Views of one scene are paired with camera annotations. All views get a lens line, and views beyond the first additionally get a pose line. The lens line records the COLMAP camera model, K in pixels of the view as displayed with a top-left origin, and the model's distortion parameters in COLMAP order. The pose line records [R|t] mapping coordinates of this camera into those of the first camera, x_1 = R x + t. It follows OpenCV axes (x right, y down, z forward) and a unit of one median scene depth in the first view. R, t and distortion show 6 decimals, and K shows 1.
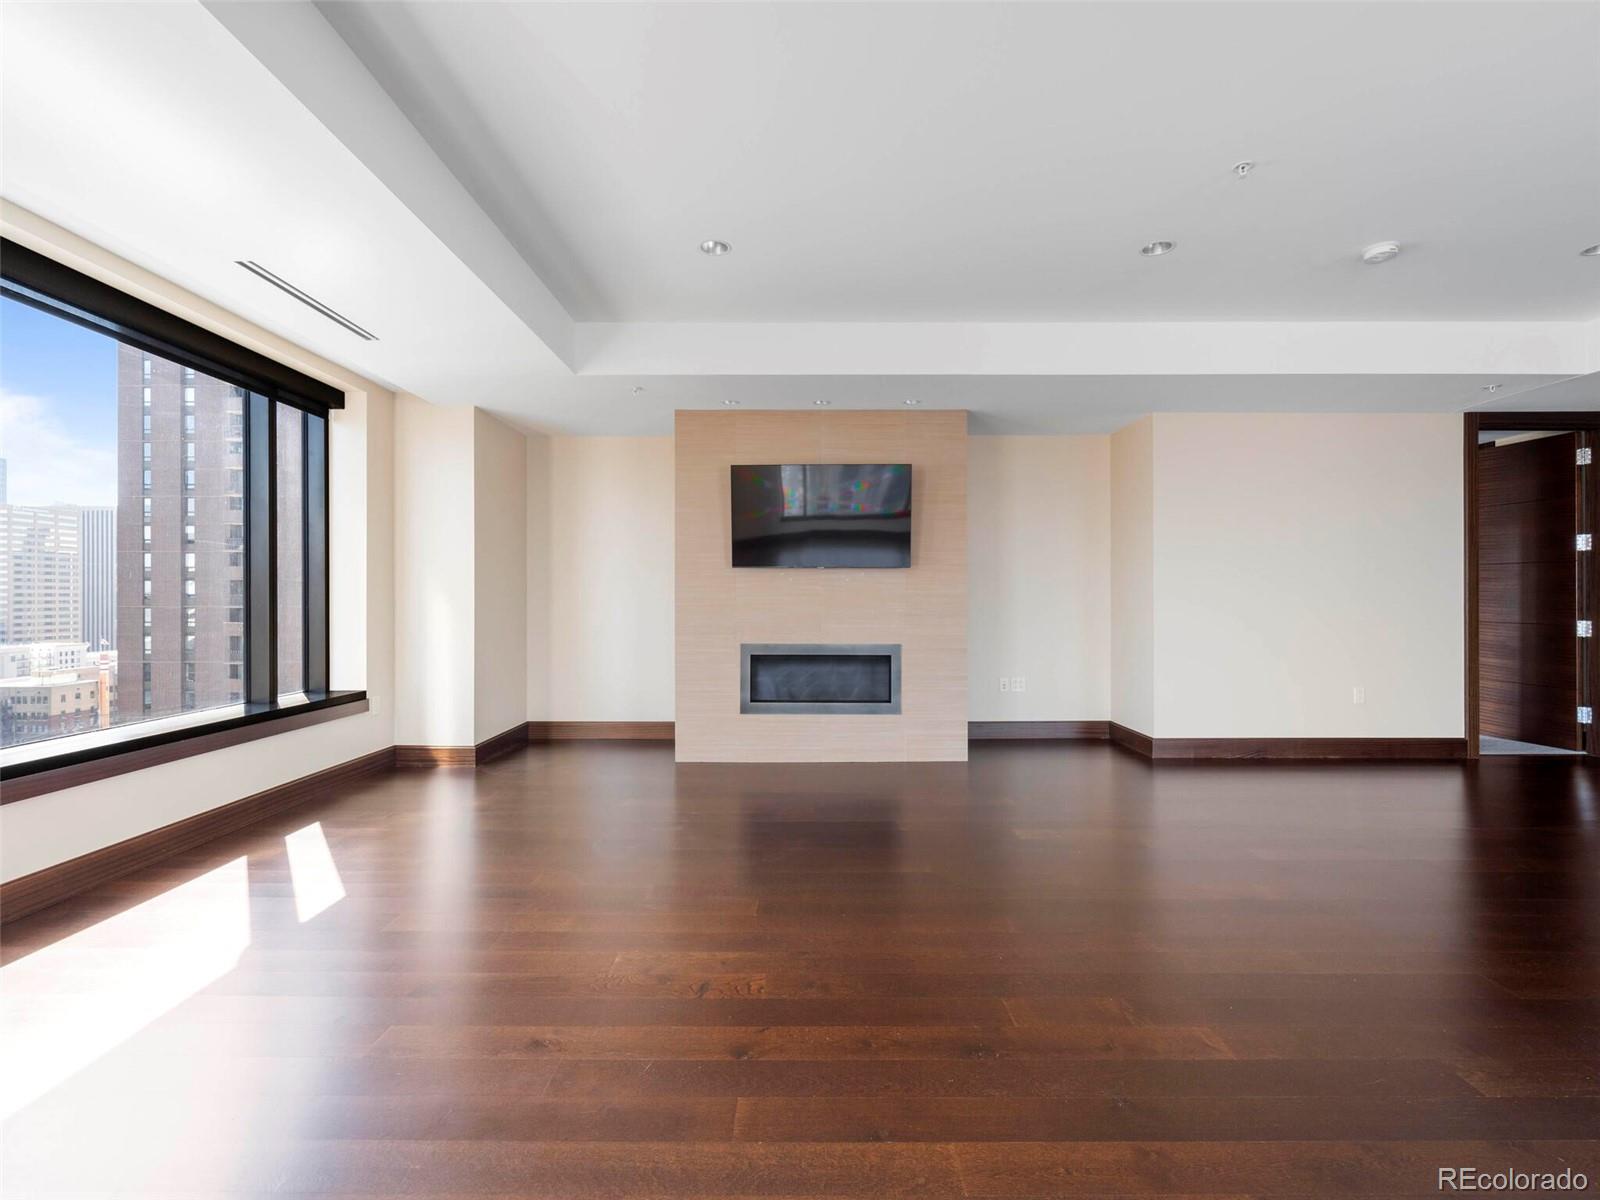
lens RADIAL K [[727.2, 0, 802.2], [0, 727.2, 594.0], [0, 0, 1]] dist [-0.000563, -0.000633]
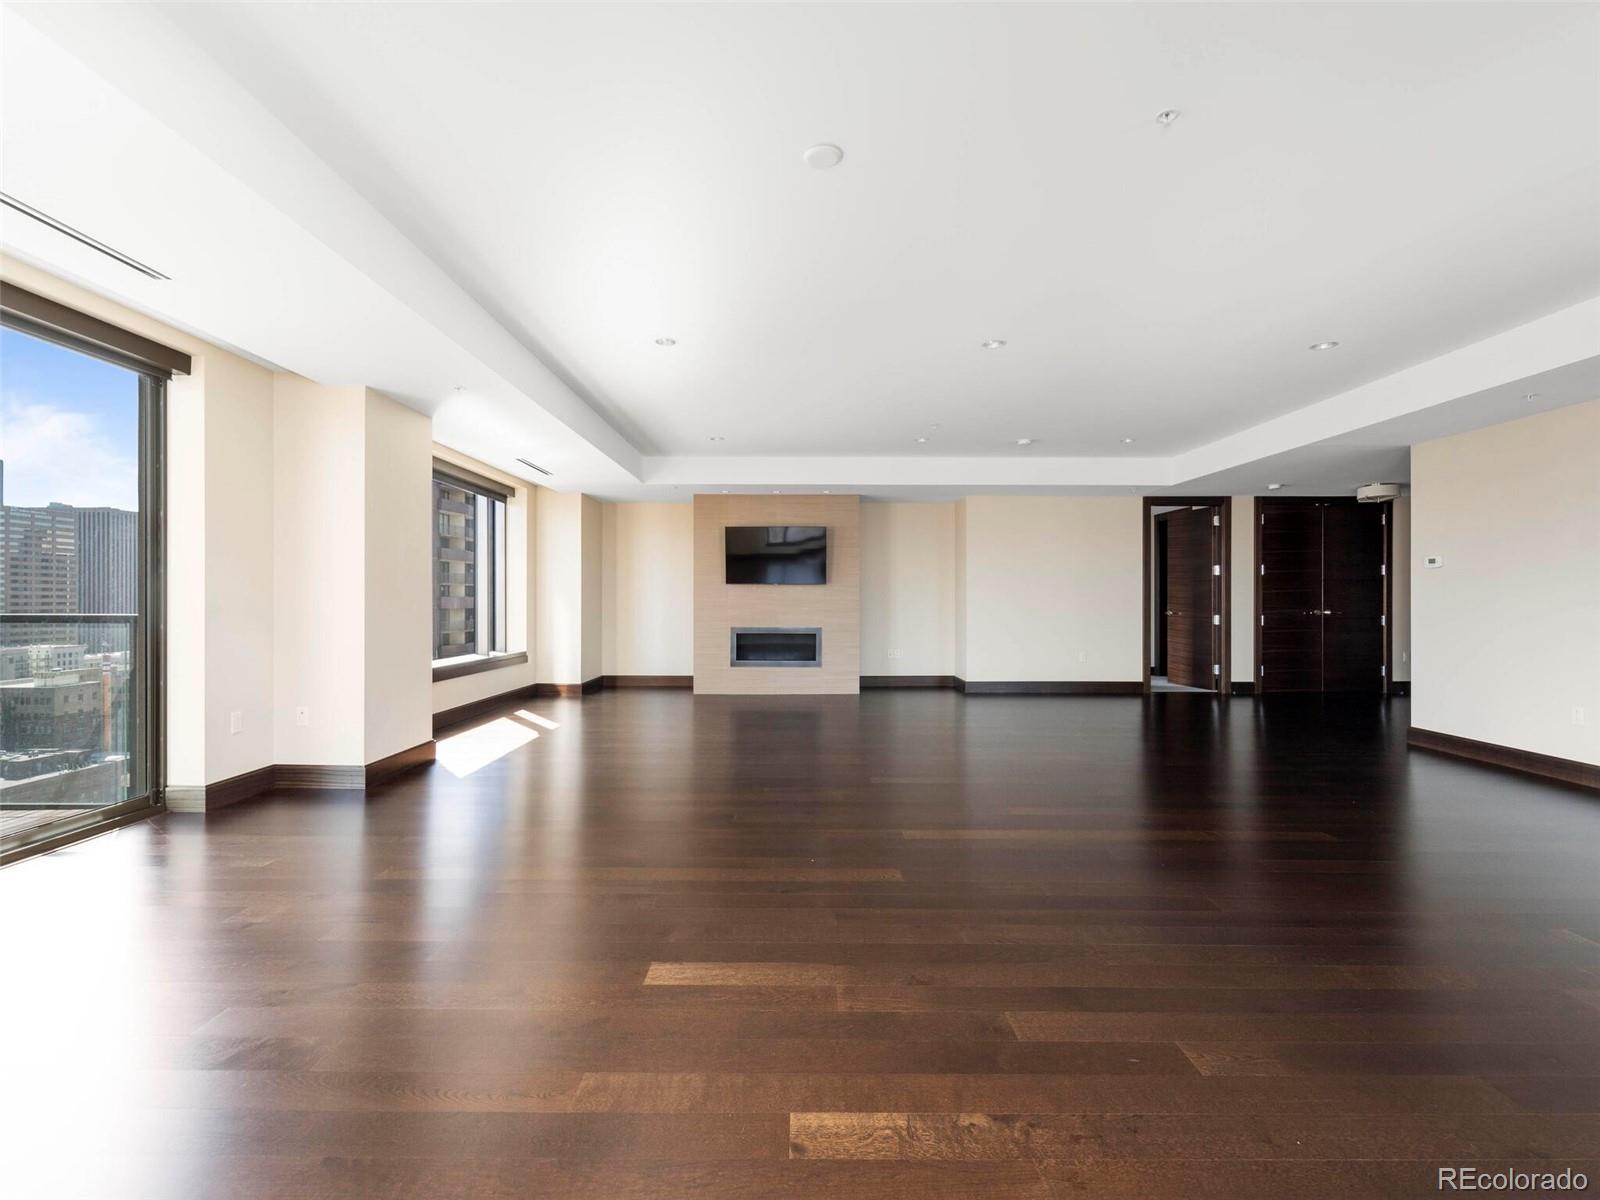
lens RADIAL K [[739.1, 0, 807.1], [0, 739.1, 598.0], [0, 0, 1]] dist [0.001638, -0.000012]
pose [[0.999972, 0.002038, 0.007160, 0.083973], [-0.002047, 0.999997, 0.001142, -0.004398], [-0.007157, -0.001157, 0.999974, -0.763104]]
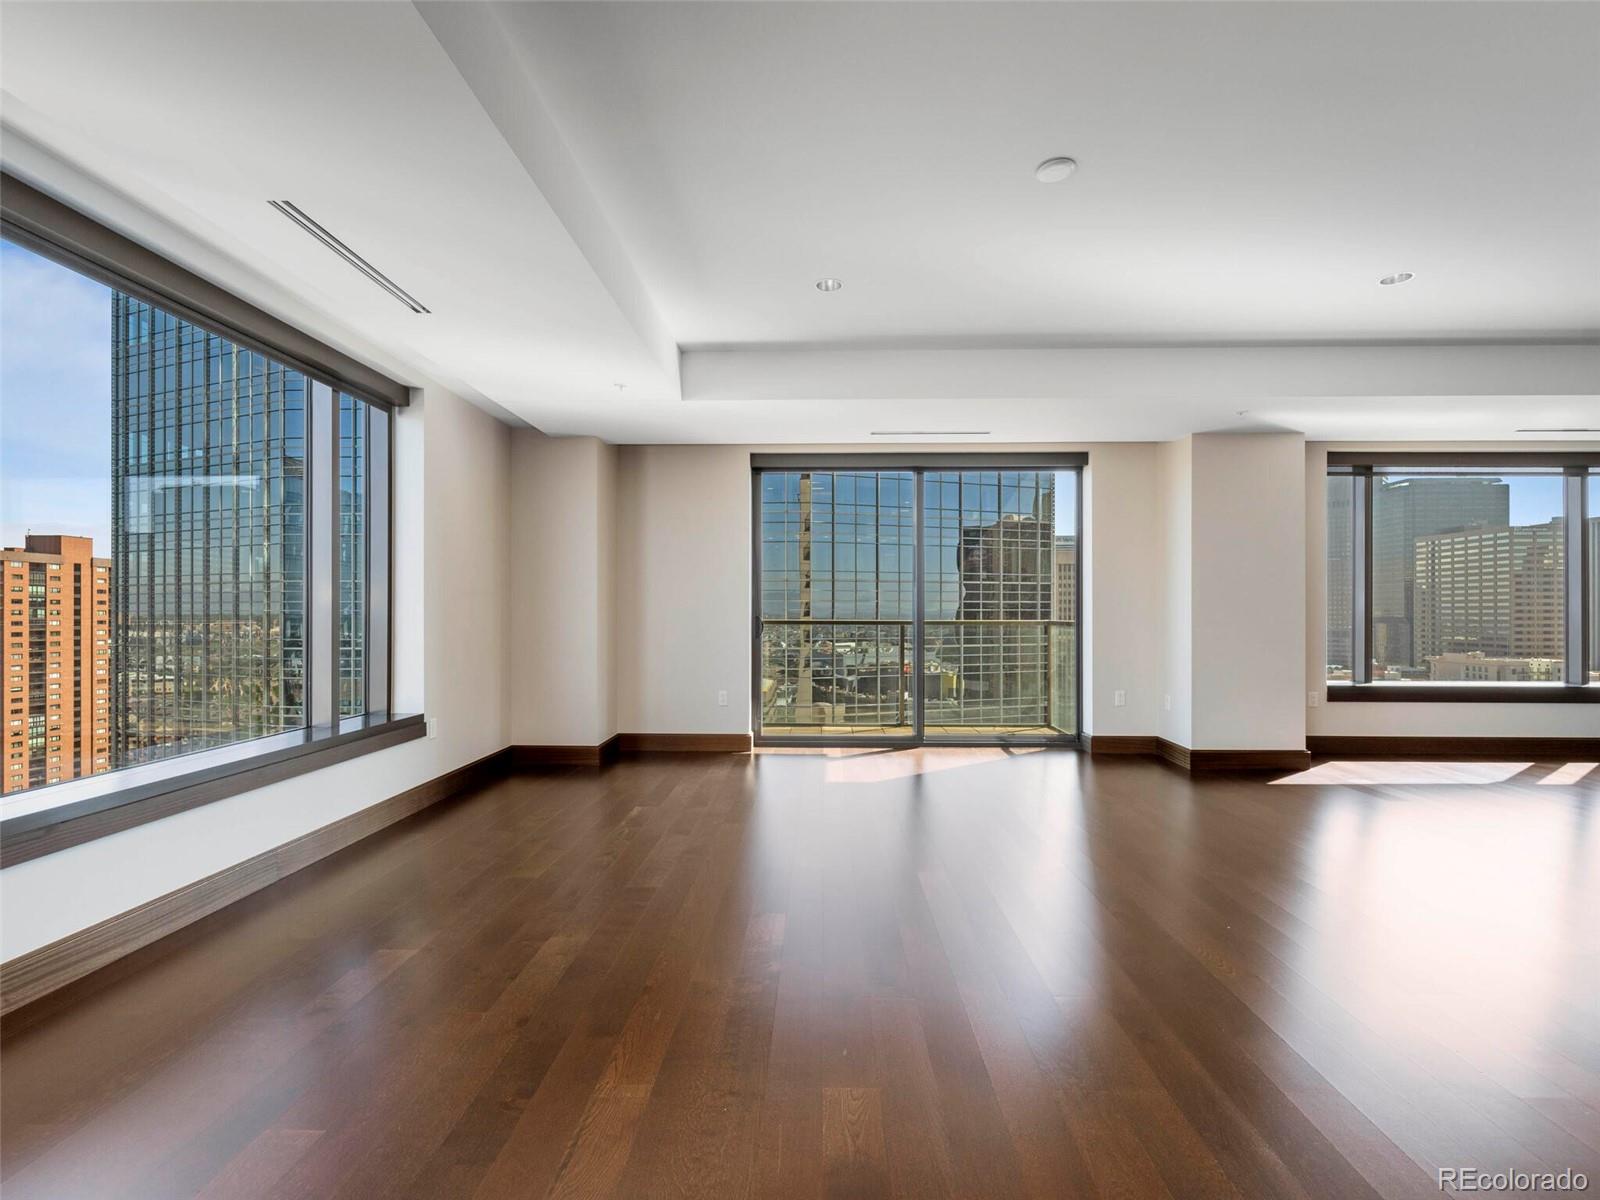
lens RADIAL K [[737.2, 0, 802.6], [0, 737.2, 617.2], [0, 0, 1]] dist [0.001204, -0.000302]
pose [[-0.026006, 0.004442, -0.999652, 0.622504], [0.004888, 0.999979, 0.004317, -0.001153], [0.999650, -0.004774, -0.026027, -0.421287]]
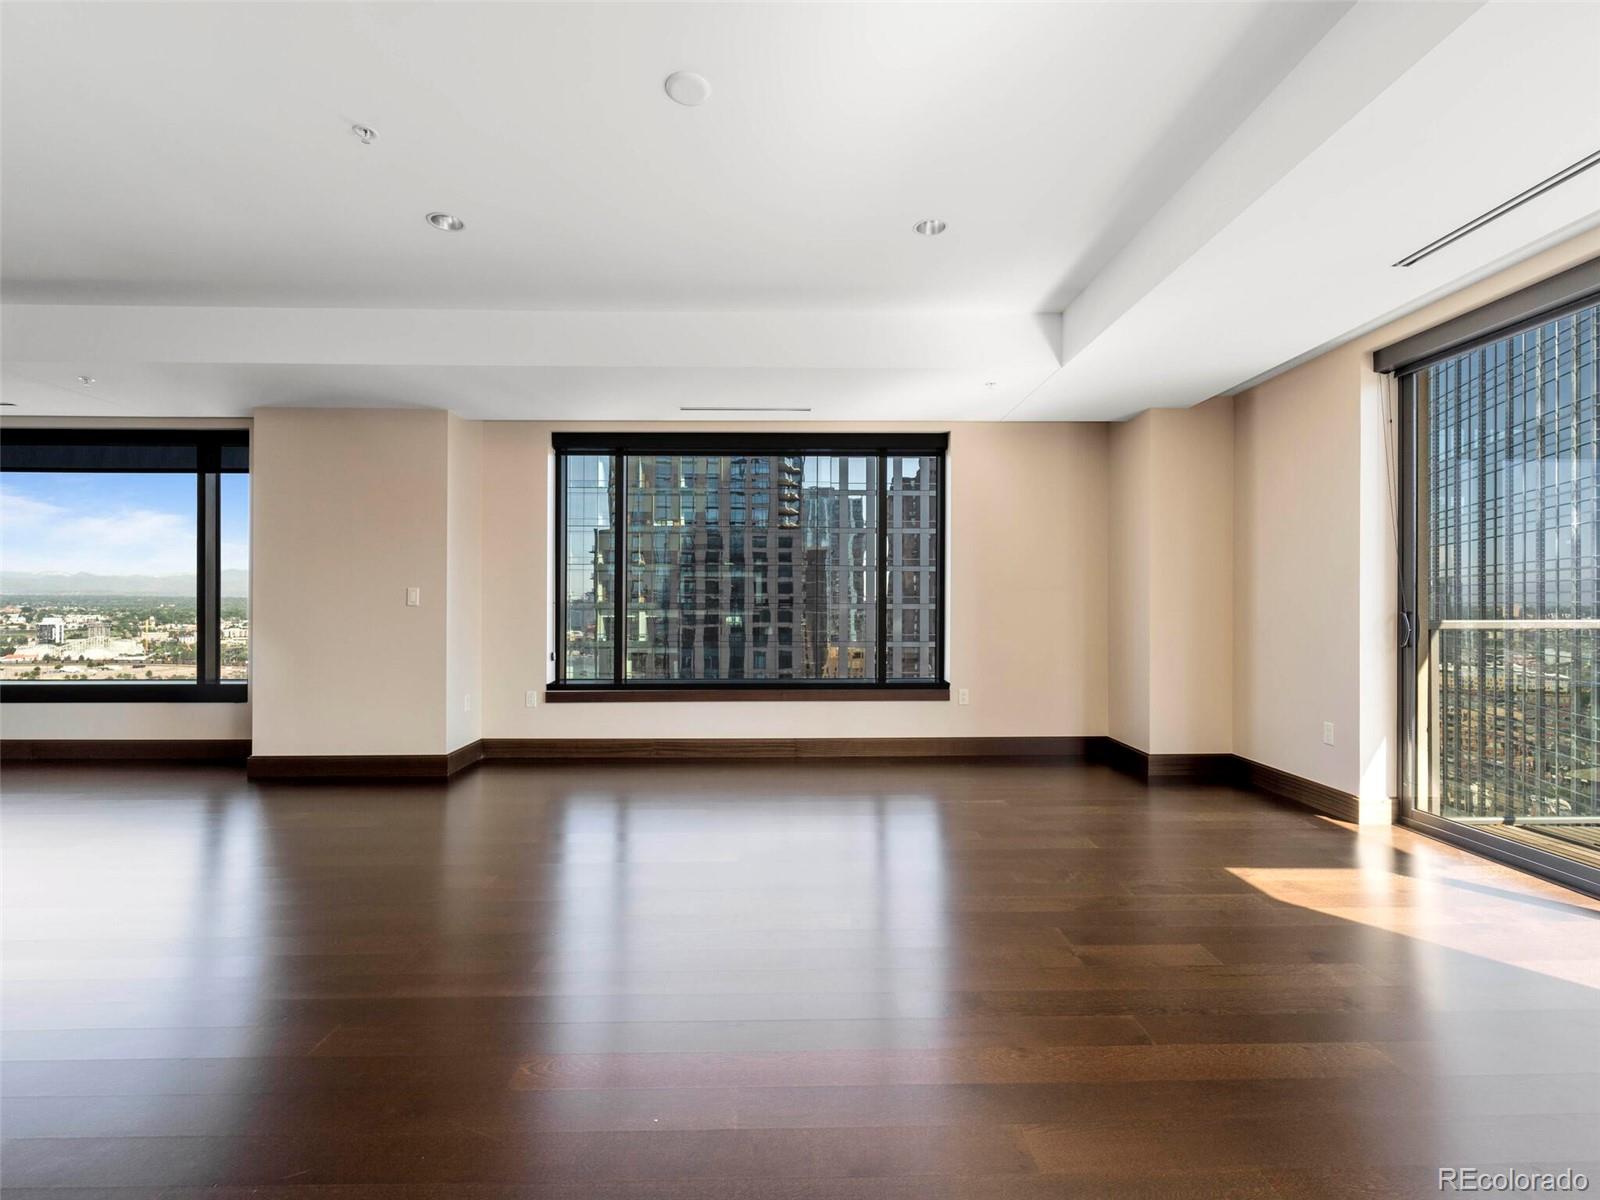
lens RADIAL K [[729.2, 0, 801.4], [0, 729.2, 600.2], [0, 0, 1]] dist [-0.000334, 0.000104]
pose [[-0.999758, -0.002663, -0.021847, 0.039906], [-0.002446, 0.999947, -0.009966, 0.000837], [0.021873, -0.009910, -0.999712, 0.170918]]
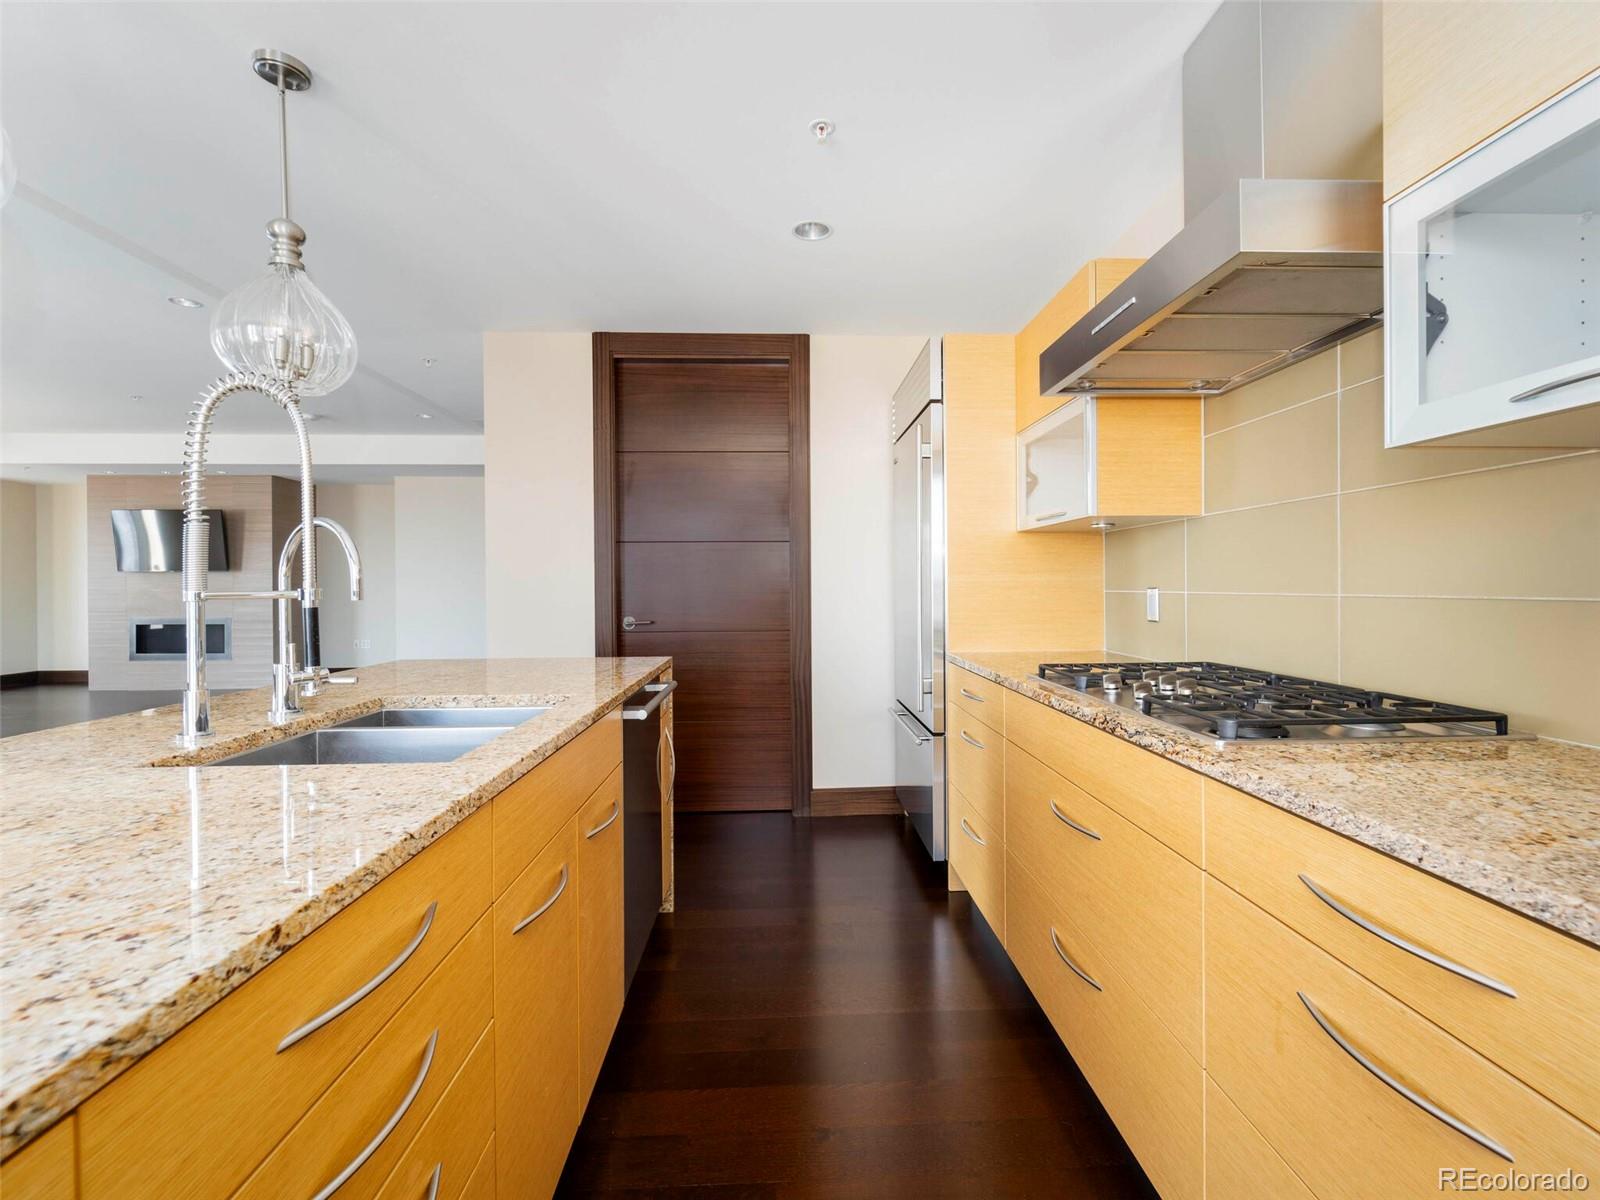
lens RADIAL K [[744.5, 0, 800.0], [0, 744.5, 600.0], [0, 0, 1]] dist [0.002049, 0.000027]
pose [[0.999442, -0.006224, 0.032817, 1.320370], [0.005435, 0.999696, 0.024056, -0.004935], [-0.032956, -0.023864, 0.999172, -0.706582]]
